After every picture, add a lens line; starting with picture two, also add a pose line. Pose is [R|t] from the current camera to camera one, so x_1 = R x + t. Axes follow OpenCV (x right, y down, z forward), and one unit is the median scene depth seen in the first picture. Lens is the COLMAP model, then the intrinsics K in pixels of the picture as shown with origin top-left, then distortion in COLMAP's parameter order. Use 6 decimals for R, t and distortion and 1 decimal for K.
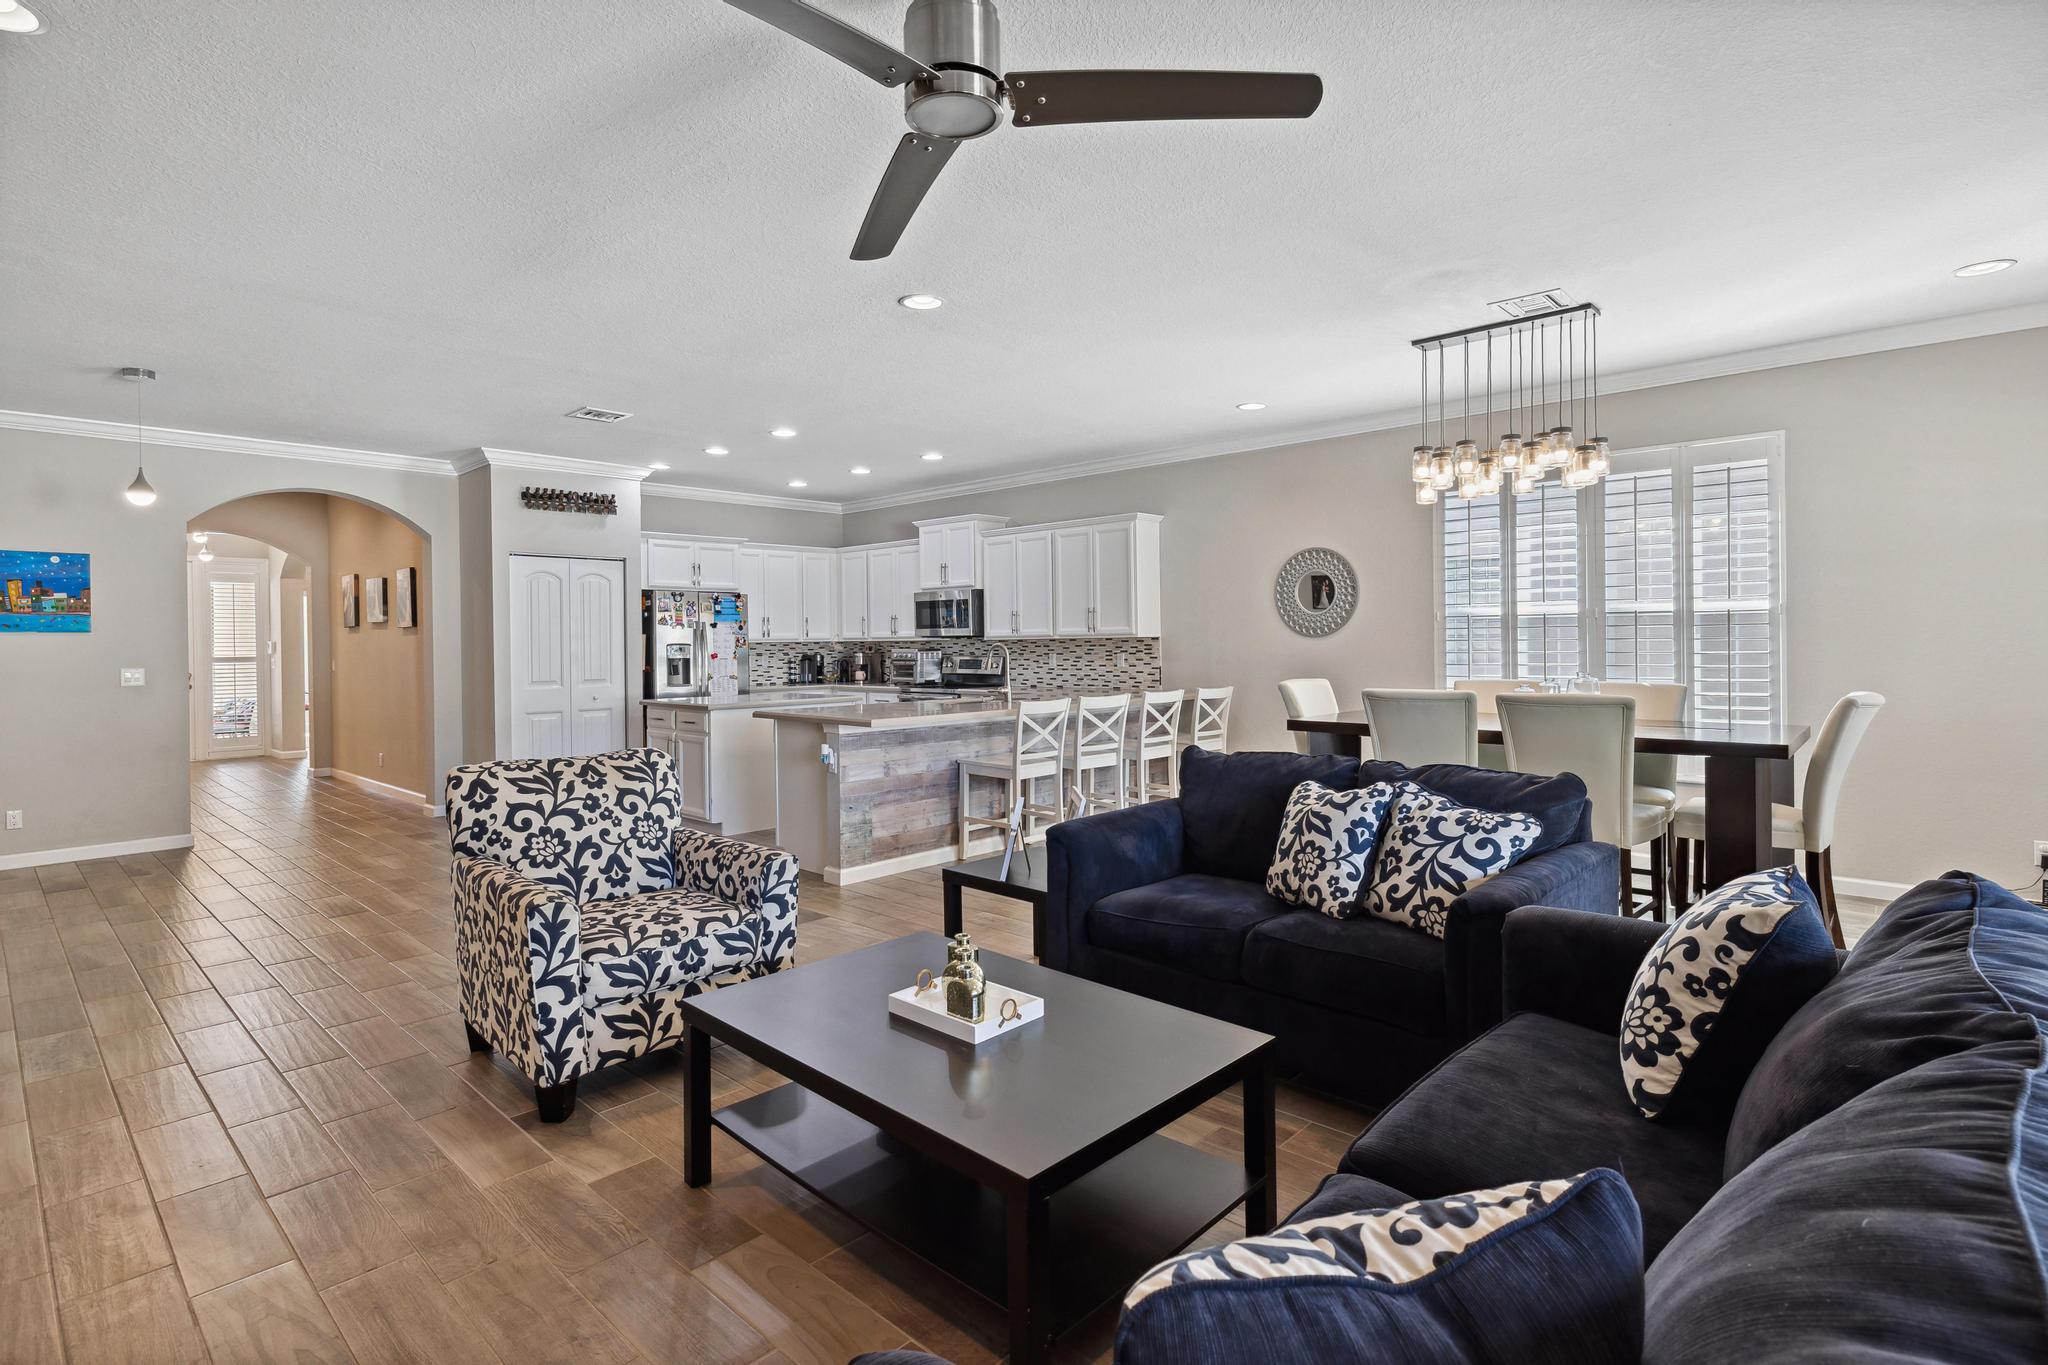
lens RADIAL K [[1003.0, 0, 1024.6], [0, 1003.0, 641.5], [0, 0, 1]] dist [-0.001847, 0.003093]
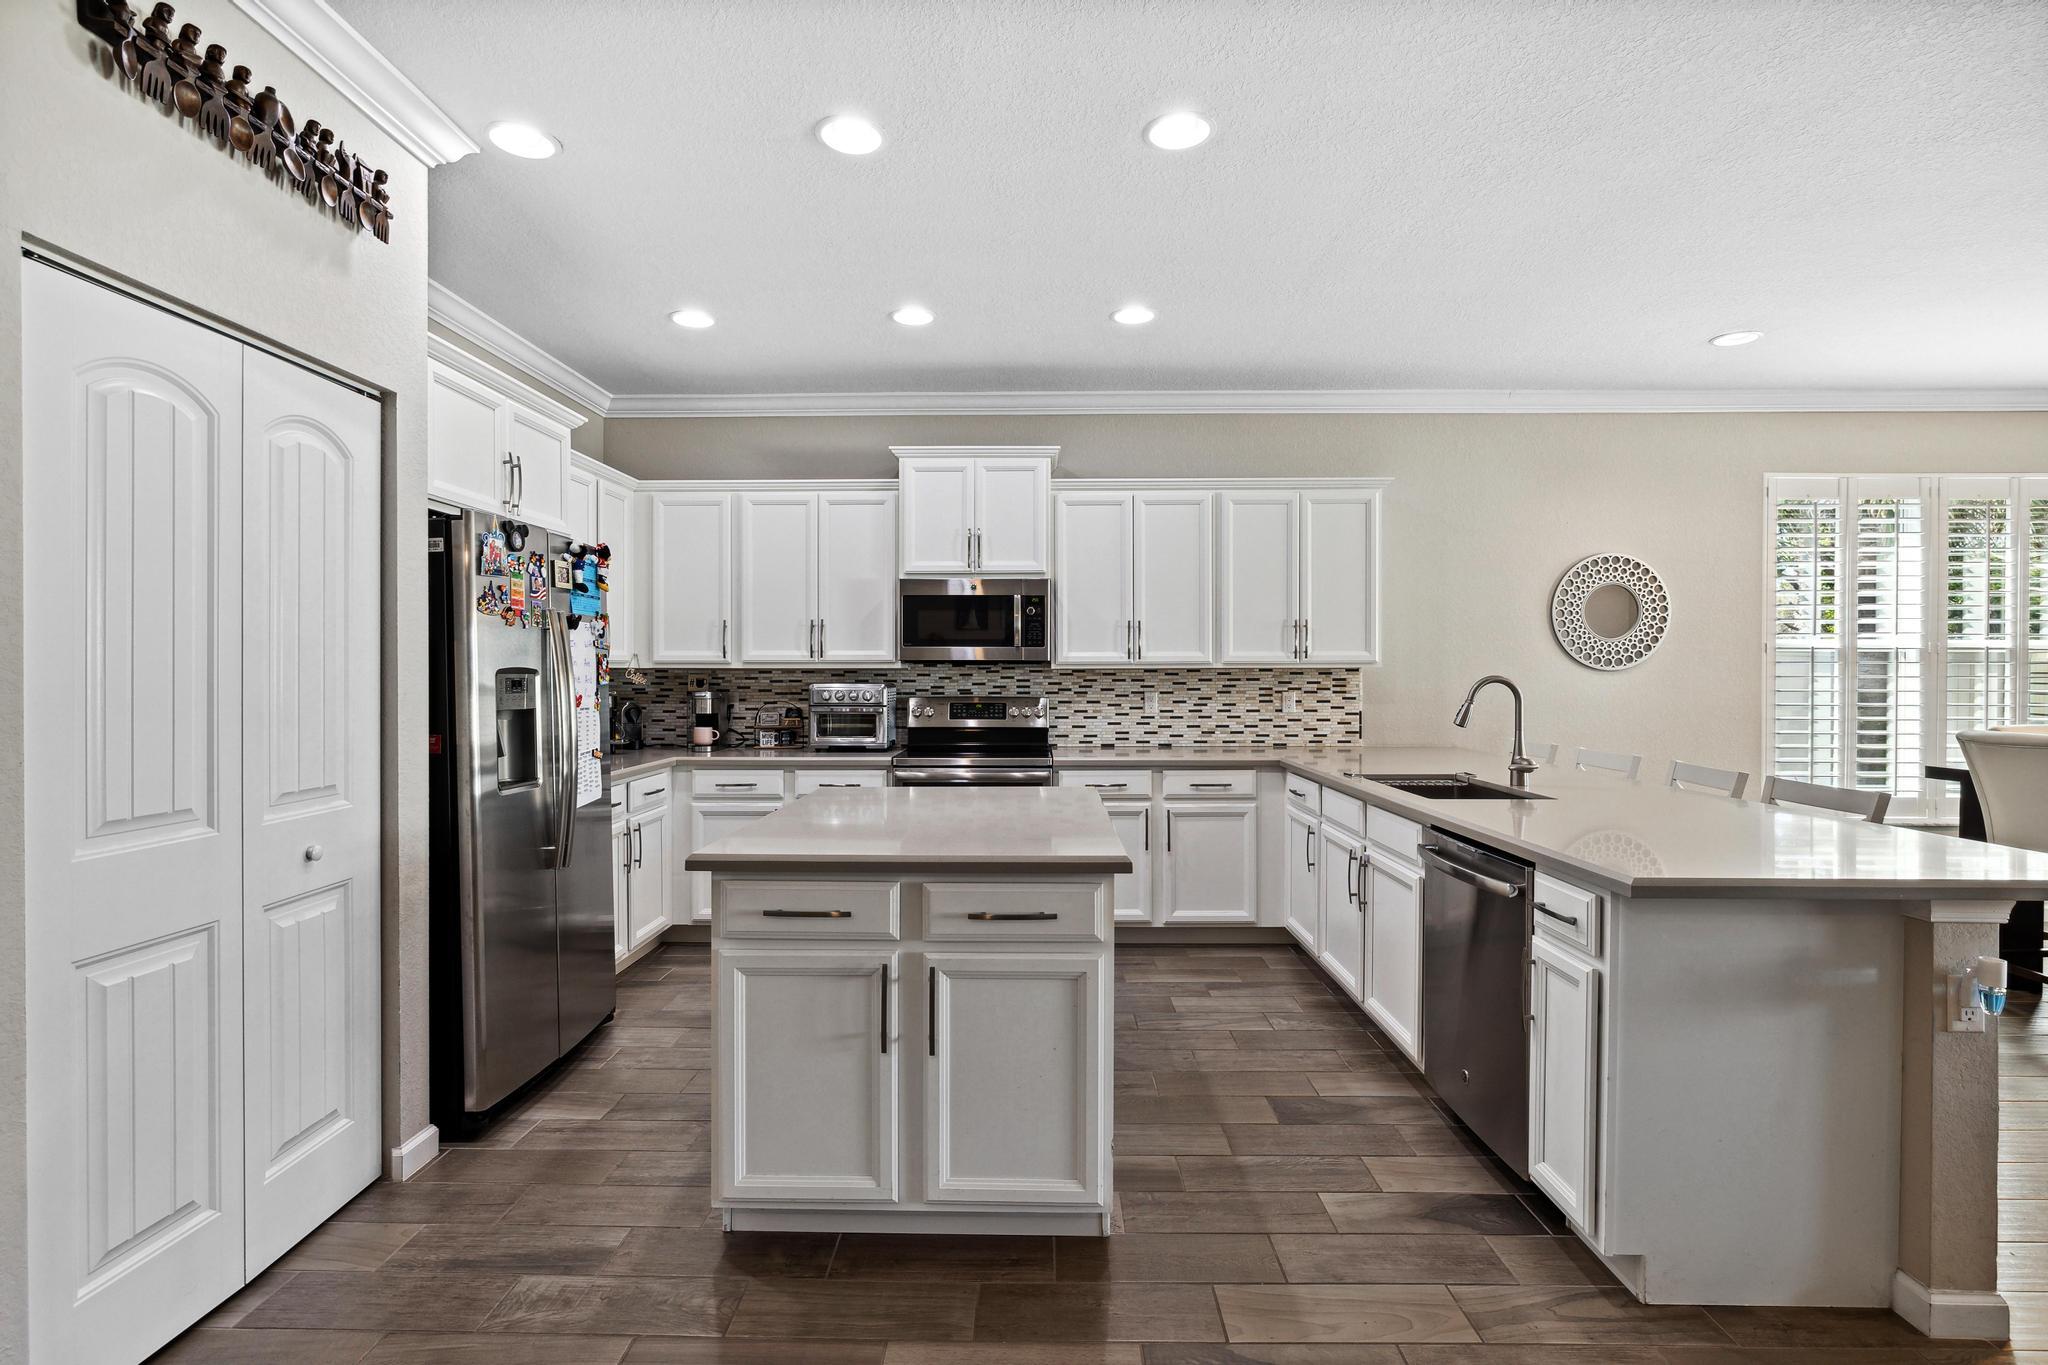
lens RADIAL K [[963.1, 0, 1031.6], [0, 963.1, 673.5], [0, 0, 1]] dist [-0.010461, 0.003280]
pose [[0.739407, 0.008950, 0.673199, -0.437541], [-0.009314, 0.999952, -0.003064, 0.003143], [-0.673194, -0.004005, 0.739455, 0.625141]]
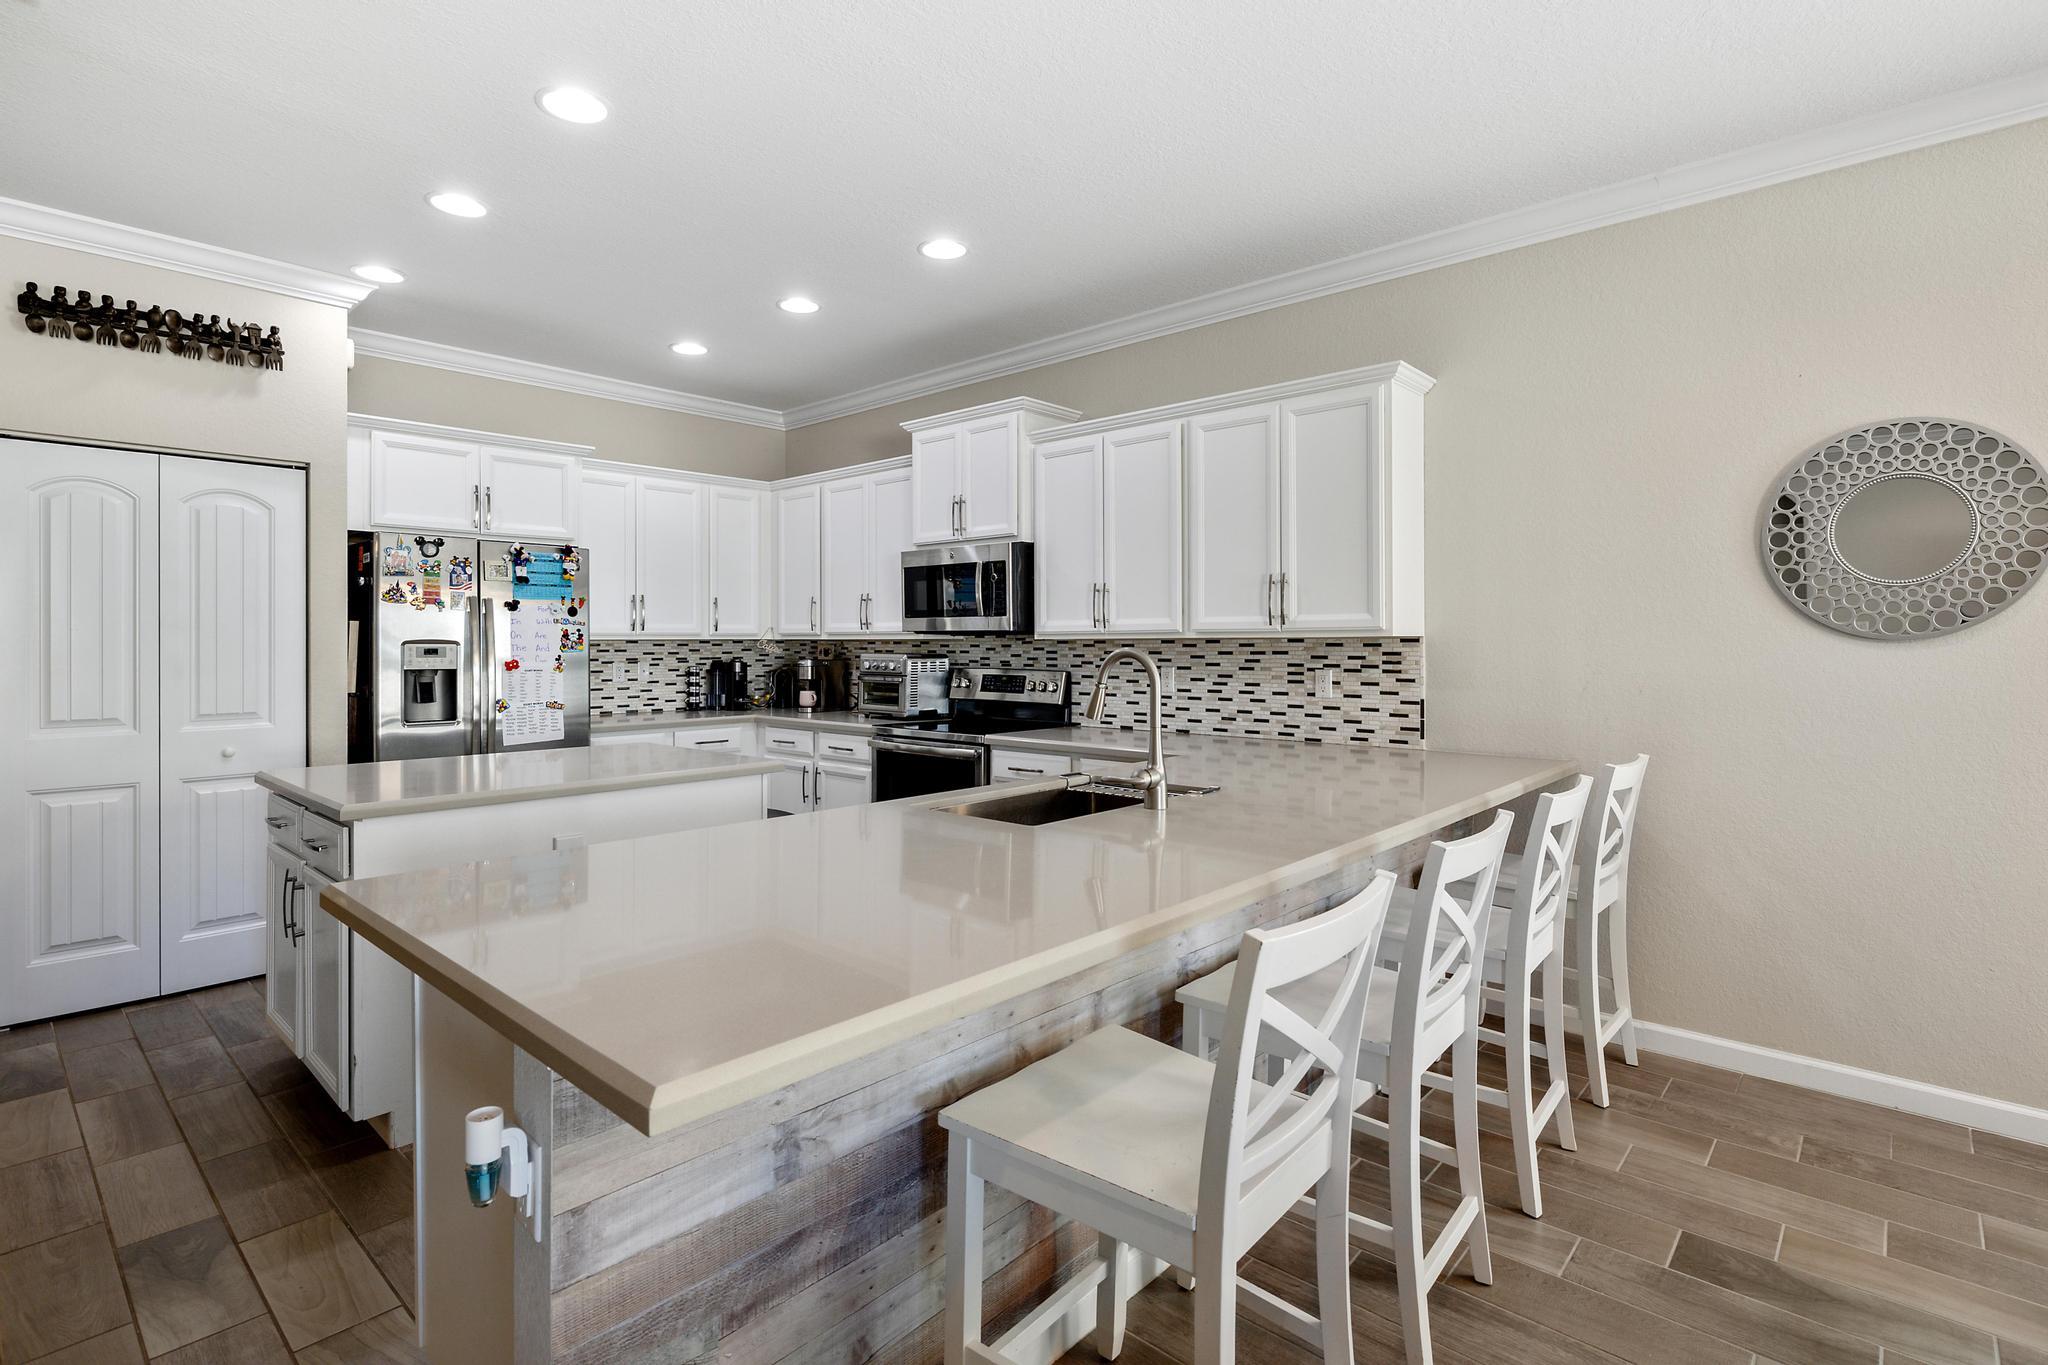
lens RADIAL K [[1003.0, 0, 1019.6], [0, 1003.0, 638.0], [0, 0, 1]] dist [-0.001847, 0.003093]
pose [[0.999918, 0.010348, 0.007510, -0.054230], [-0.010335, 0.999945, -0.001709, -0.001293], [-0.007527, 0.001631, 0.999970, 0.495334]]
